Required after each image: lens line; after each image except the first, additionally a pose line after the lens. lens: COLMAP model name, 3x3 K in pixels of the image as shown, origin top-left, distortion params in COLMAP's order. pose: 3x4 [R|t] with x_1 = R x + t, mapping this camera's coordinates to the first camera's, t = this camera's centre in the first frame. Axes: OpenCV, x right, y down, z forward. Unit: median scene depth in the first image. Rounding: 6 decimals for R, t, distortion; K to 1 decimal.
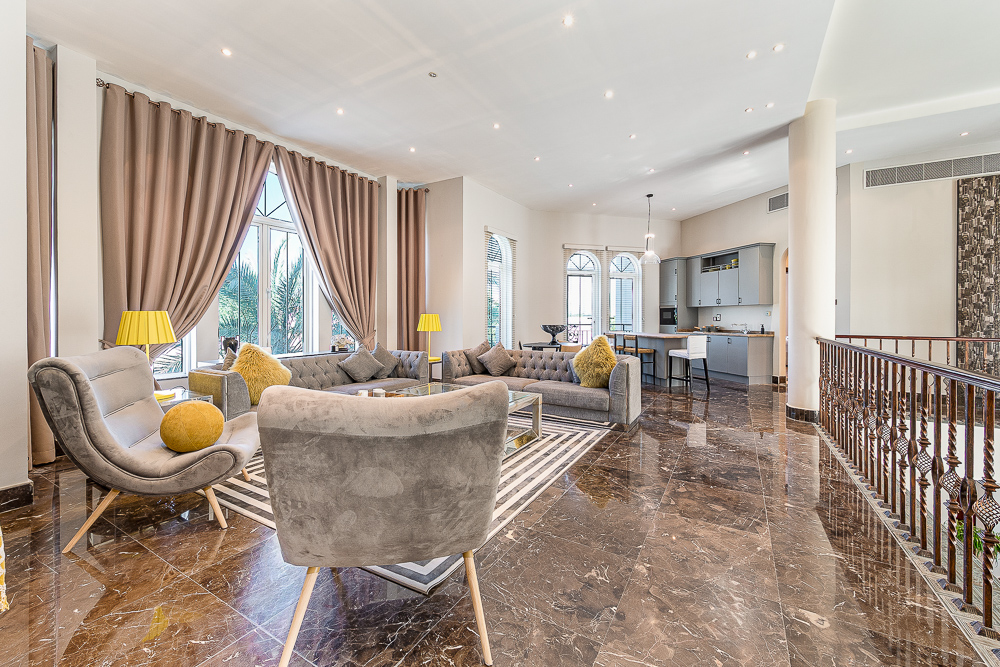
lens RADIAL K [[401.8, 0, 501.7], [0, 401.8, 316.0], [0, 0, 1]] dist [-0.001564, -0.000255]
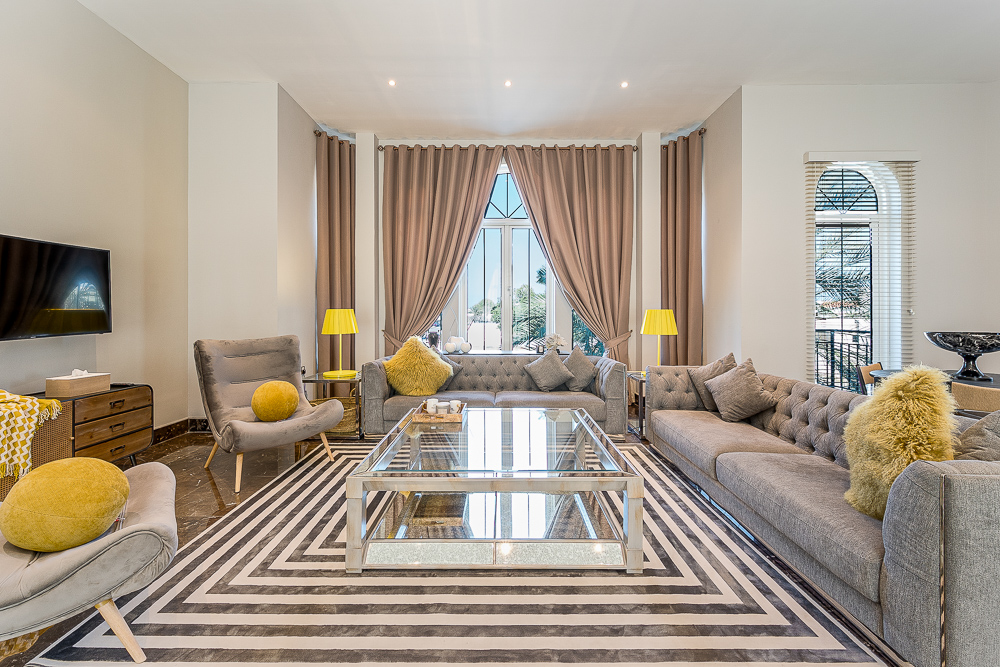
lens RADIAL K [[401.8, 0, 501.7], [0, 401.8, 316.0], [0, 0, 1]] dist [-0.001564, -0.000255]
pose [[0.508743, -0.000924, -0.860918, 0.294497], [-0.001472, 0.999997, -0.001944, 0.008129], [0.860917, 0.002256, 0.508740, 0.445068]]
